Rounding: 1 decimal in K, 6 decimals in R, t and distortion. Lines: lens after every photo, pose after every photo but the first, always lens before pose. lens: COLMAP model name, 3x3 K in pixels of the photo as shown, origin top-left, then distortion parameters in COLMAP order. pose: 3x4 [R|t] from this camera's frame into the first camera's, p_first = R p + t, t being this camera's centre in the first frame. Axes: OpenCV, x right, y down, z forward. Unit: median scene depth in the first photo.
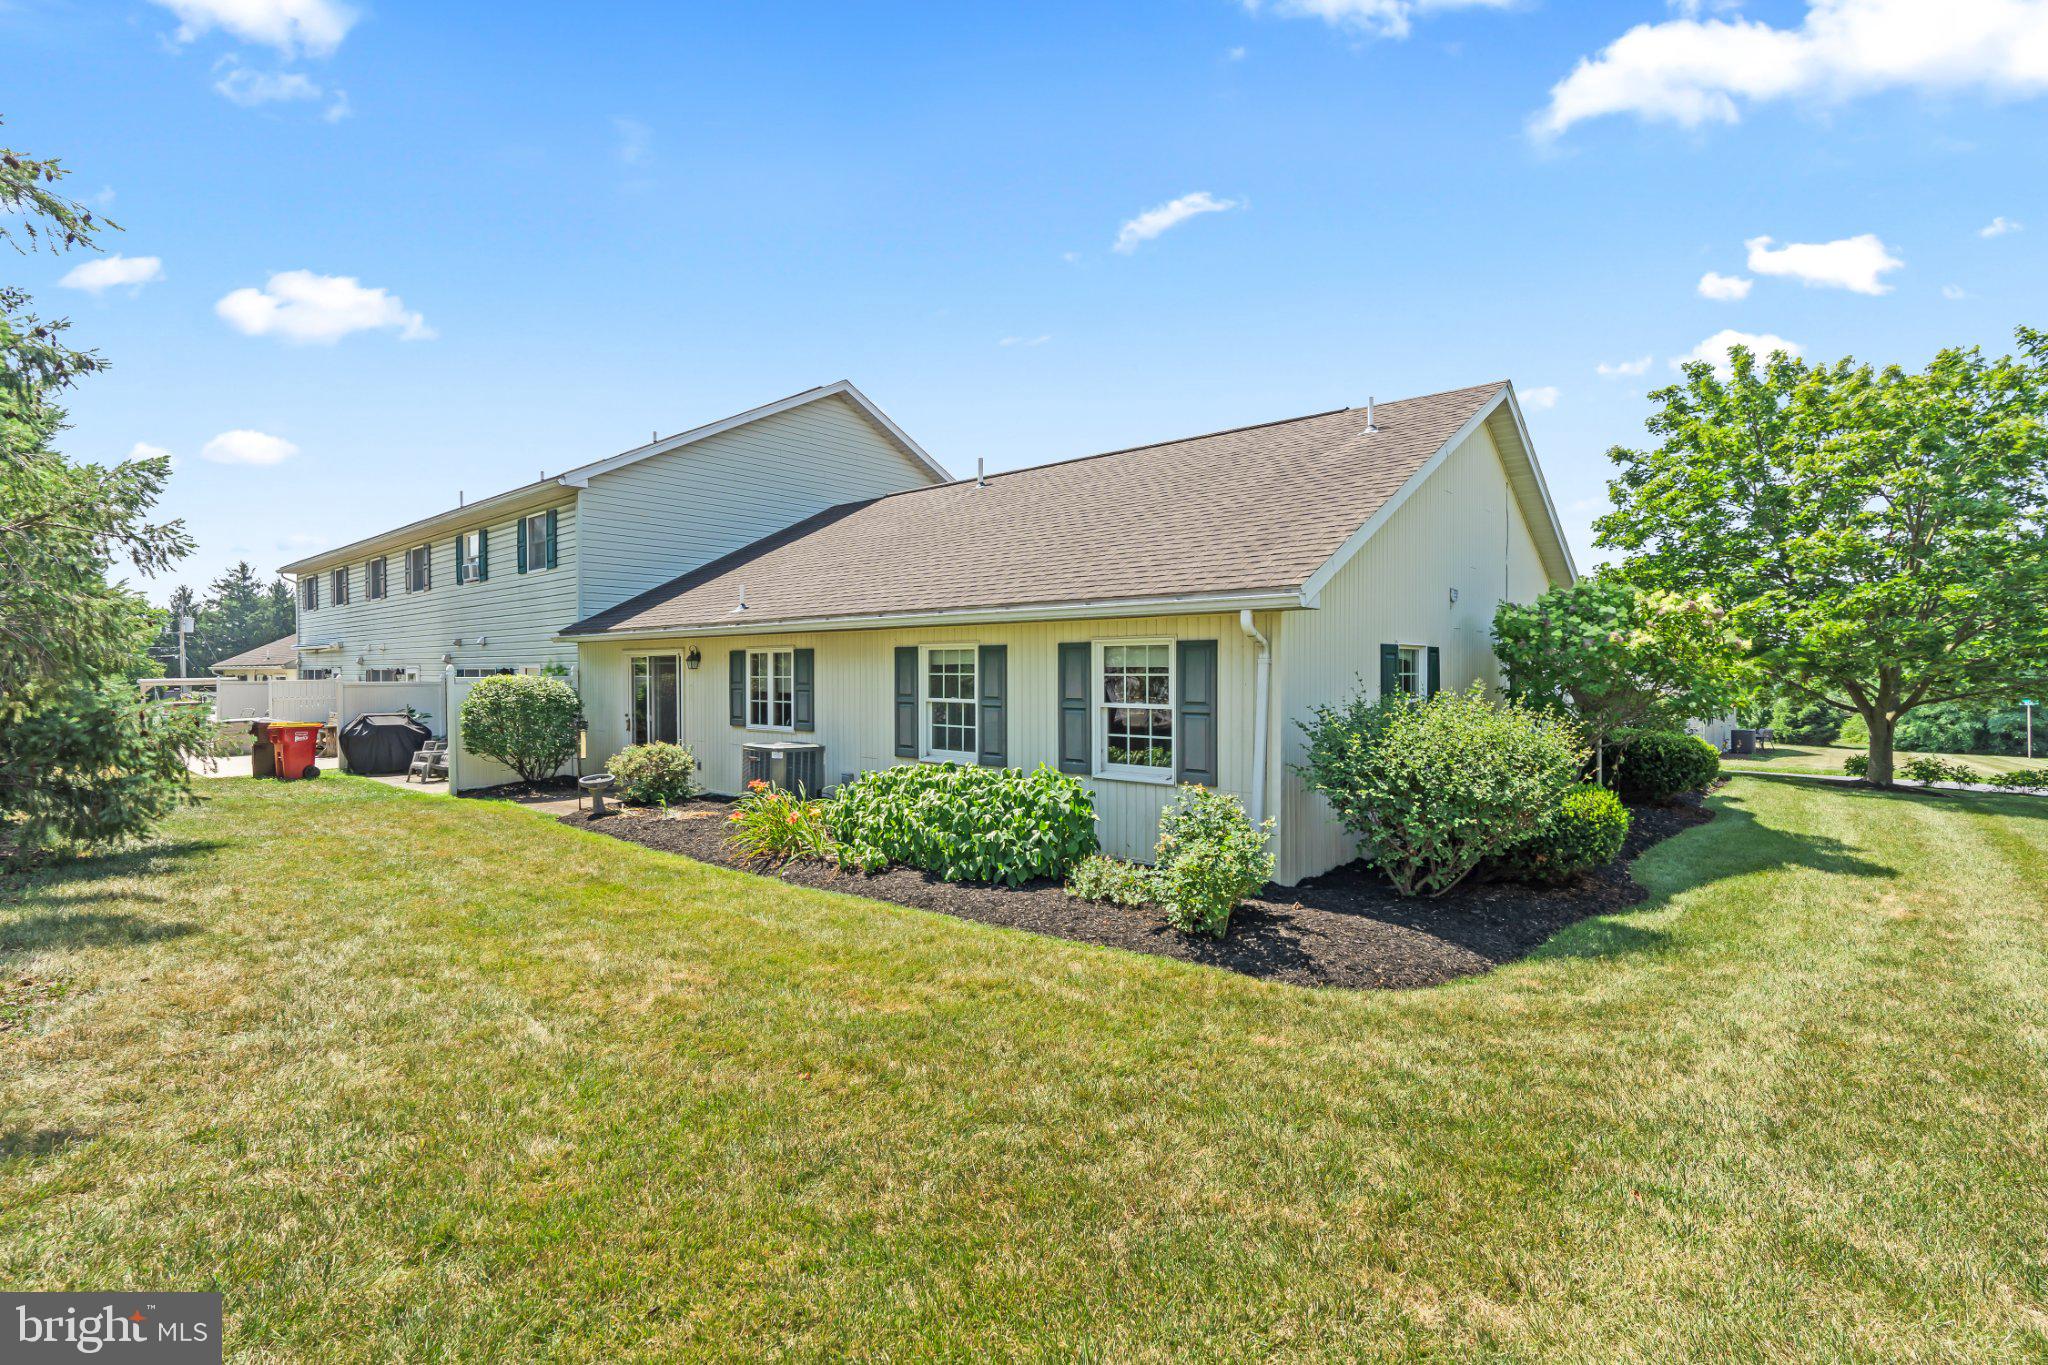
lens RADIAL K [[941.3, 0, 1023.6], [0, 941.3, 679.7], [0, 0, 1]] dist [-0.002848, -0.000348]
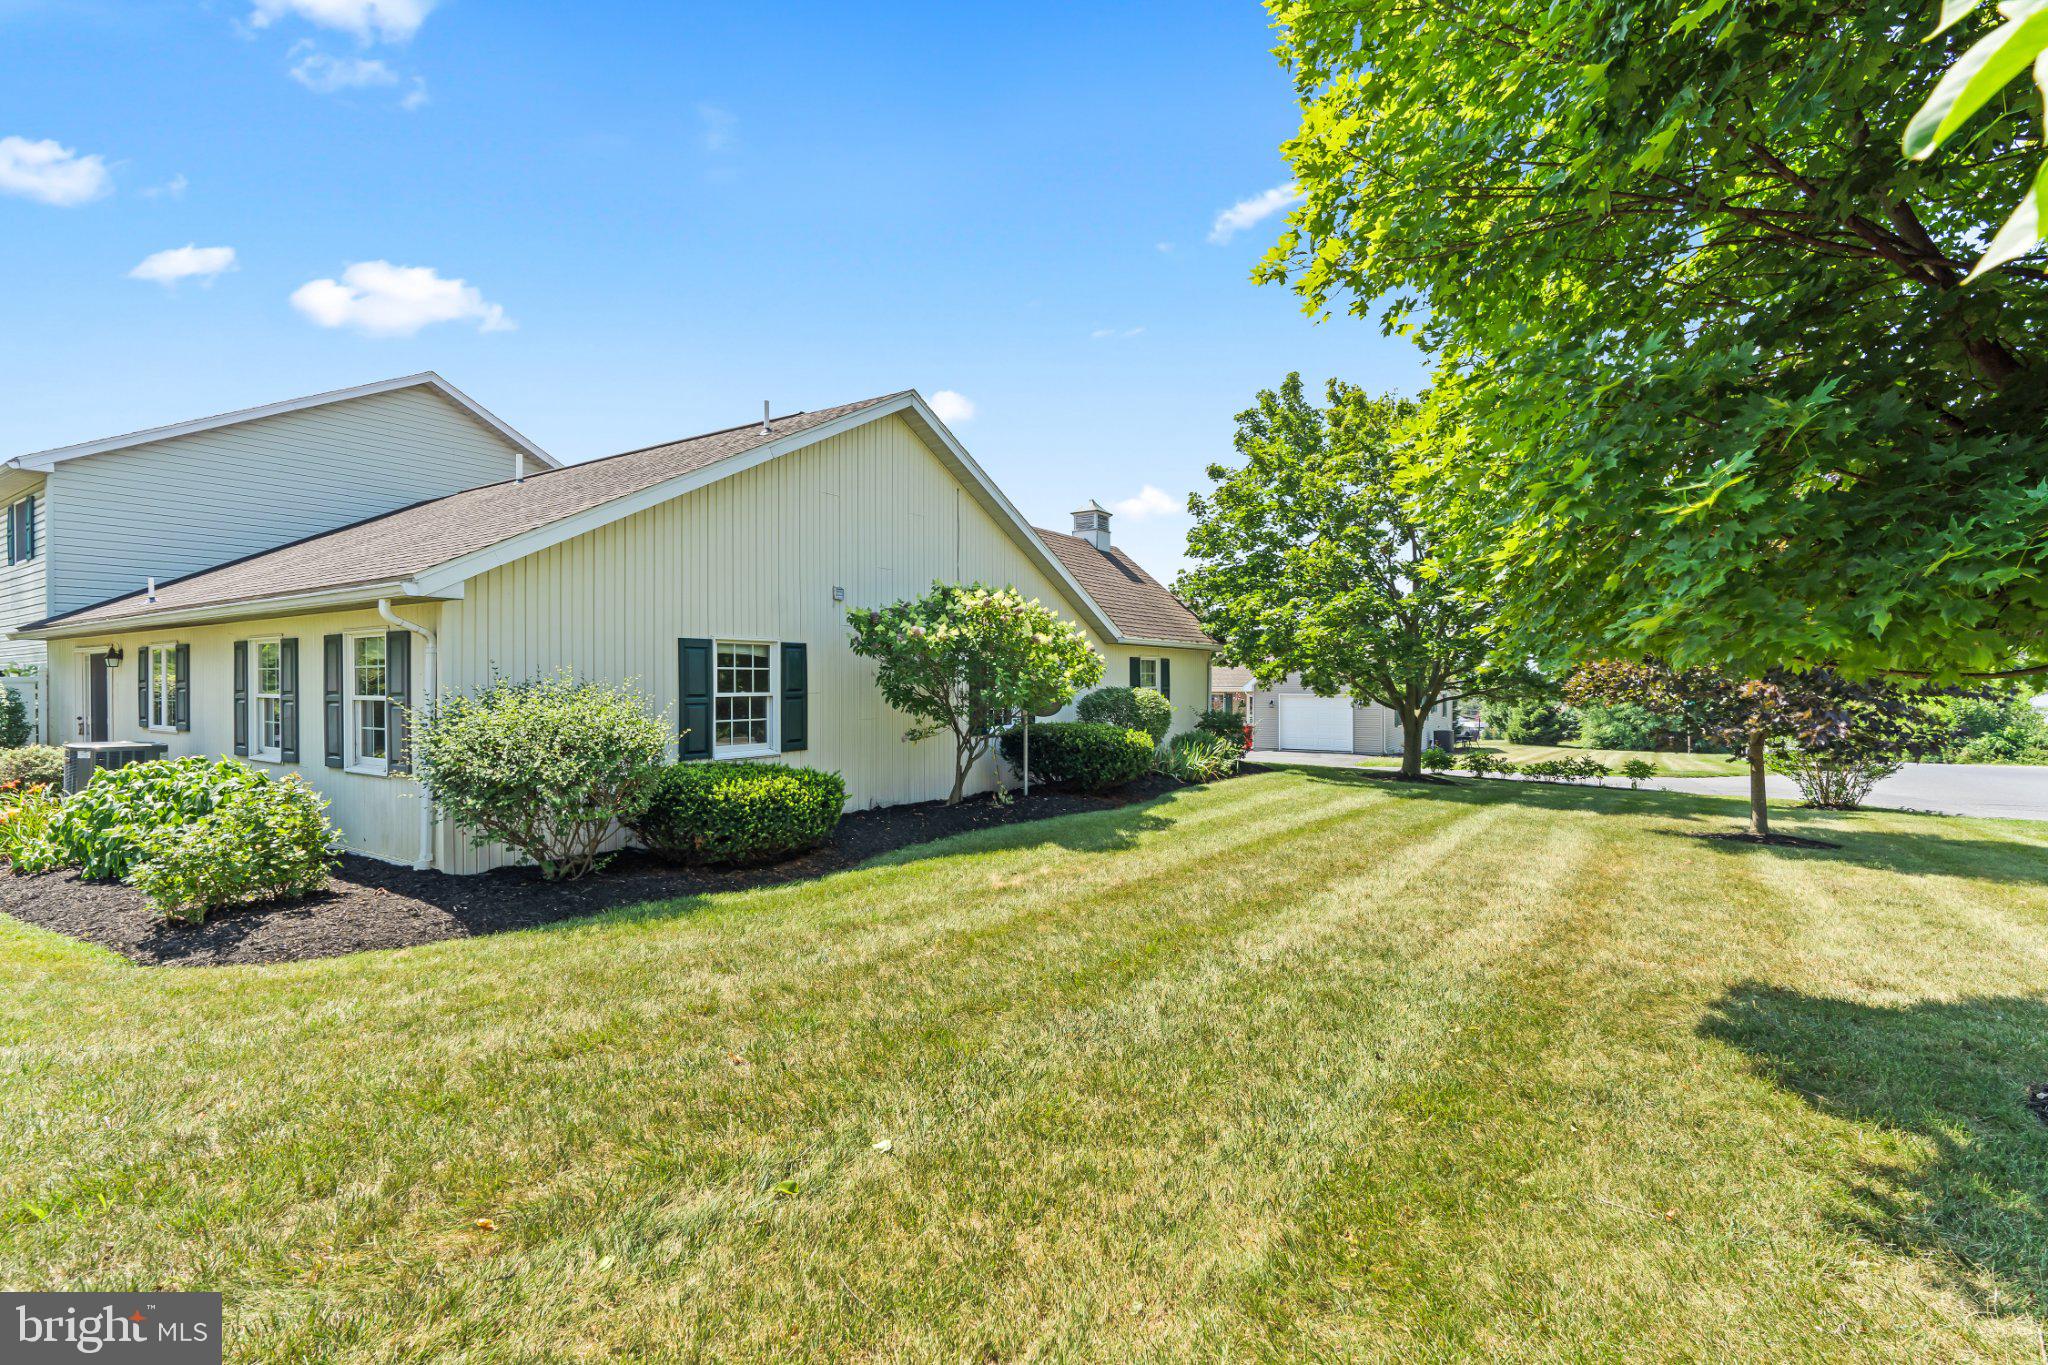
lens RADIAL K [[941.3, 0, 1024.8], [0, 941.3, 681.9], [0, 0, 1]] dist [-0.002848, -0.000348]
pose [[0.990758, -0.000646, 0.135639, 0.317279], [0.001616, 0.999974, -0.007046, 0.009293], [-0.135631, 0.007200, 0.990733, -0.040779]]
